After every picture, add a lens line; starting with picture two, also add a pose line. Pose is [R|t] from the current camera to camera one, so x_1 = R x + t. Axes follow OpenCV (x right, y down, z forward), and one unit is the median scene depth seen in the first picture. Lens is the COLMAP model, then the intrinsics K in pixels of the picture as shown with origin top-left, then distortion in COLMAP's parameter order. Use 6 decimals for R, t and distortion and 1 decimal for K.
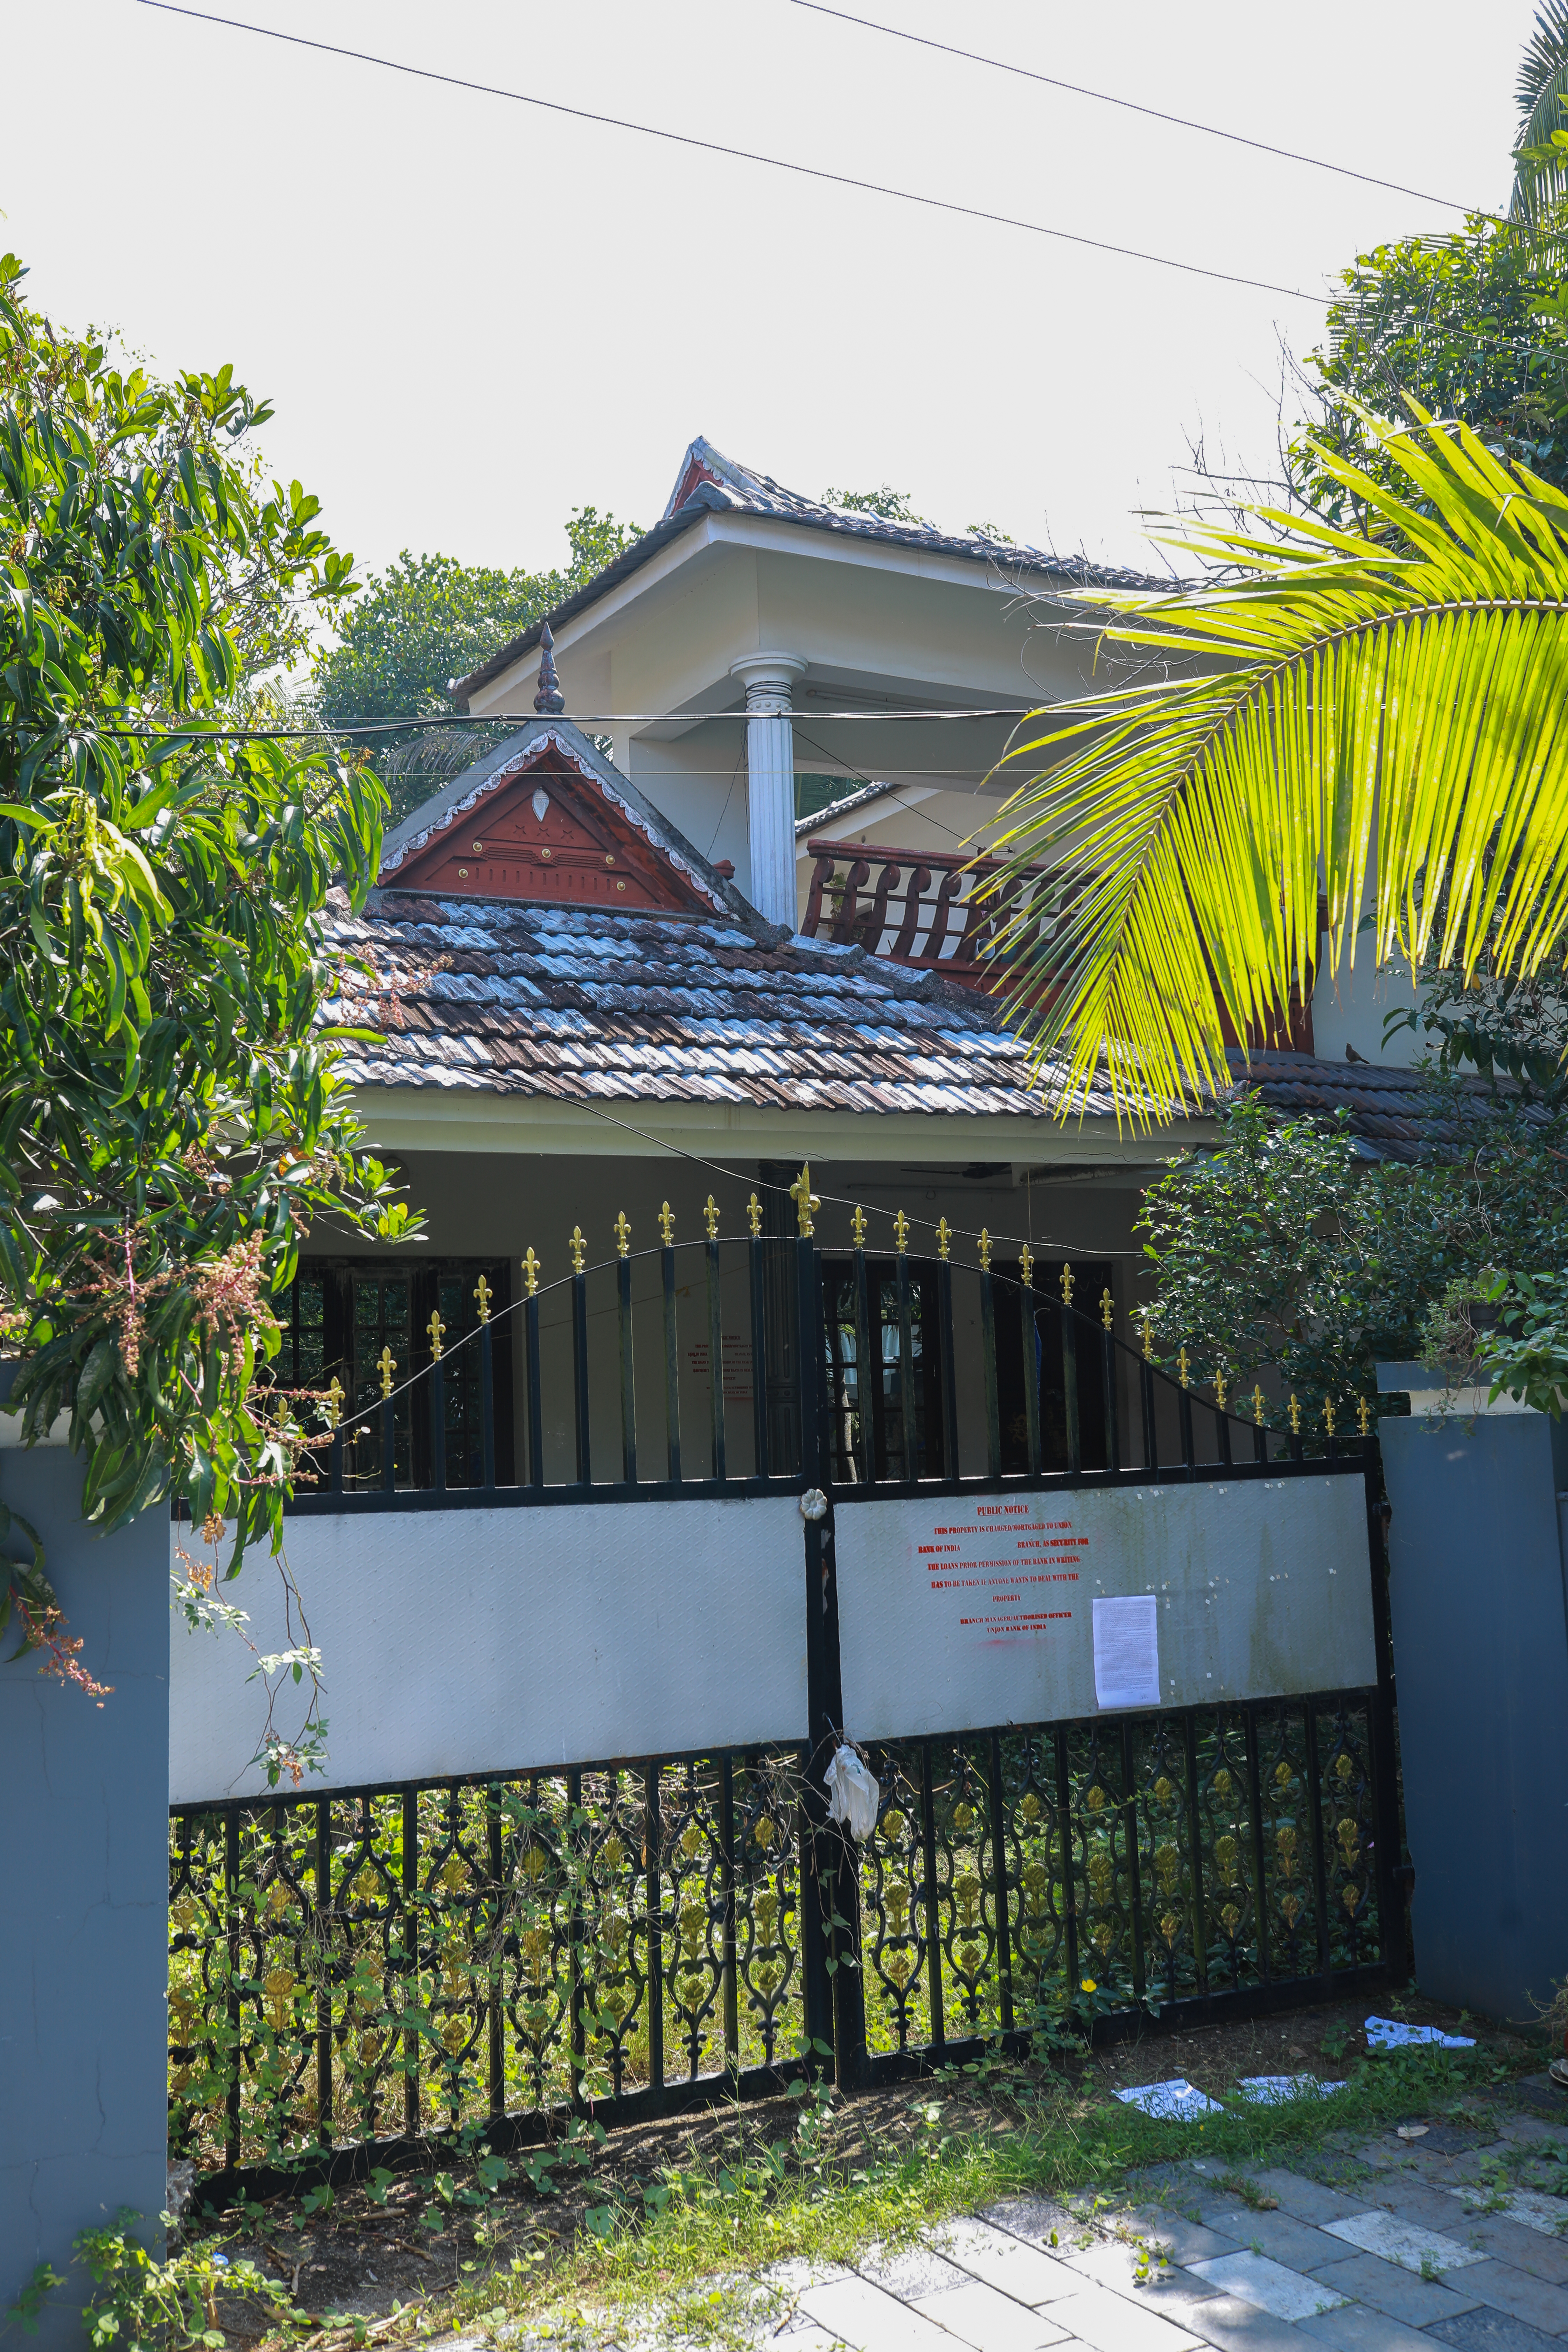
lens RADIAL K [[2262.0, 0, 784.0], [0, 2262.0, 1176.0], [0, 0, 1]] dist [-0.065243, 0.099333]
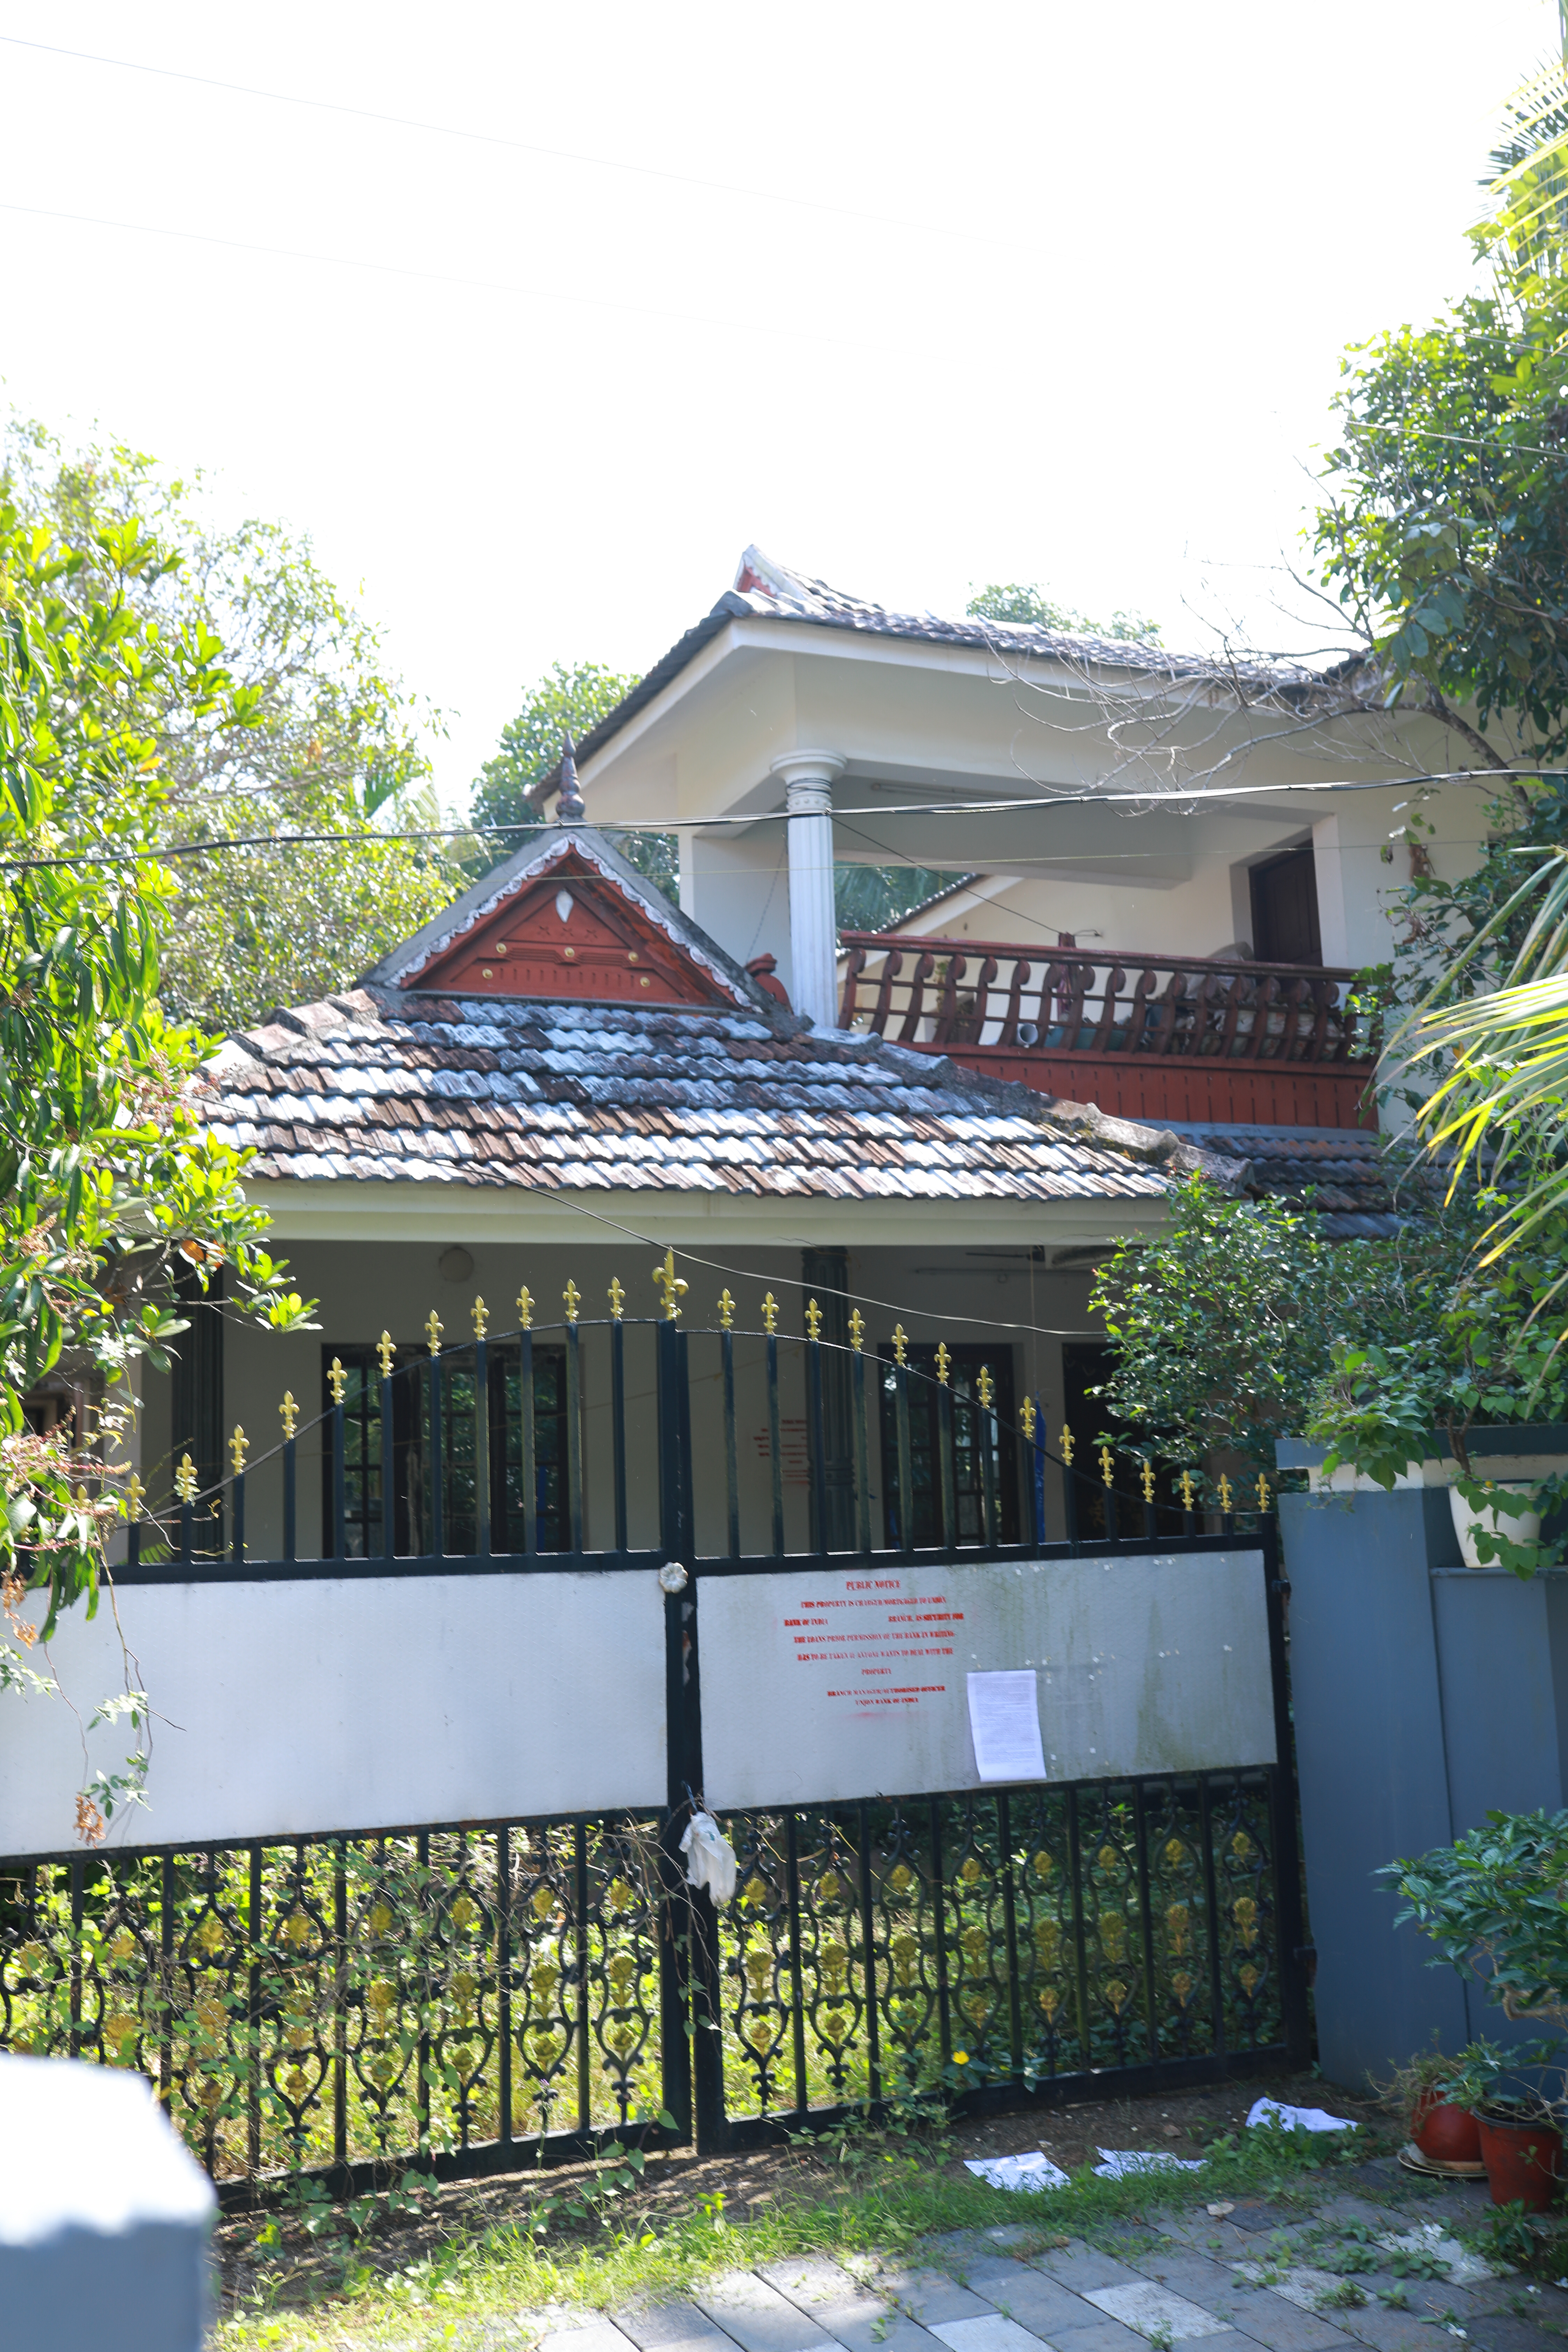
lens RADIAL K [[2267.7, 0, 774.6], [0, 2267.7, 1179.0], [0, 0, 1]] dist [-0.065249, 0.100306]
pose [[0.993890, -0.017048, -0.109048, 0.121982], [0.012933, 0.999182, -0.038325, 0.002254], [0.109613, 0.036681, 0.993297, -0.021467]]
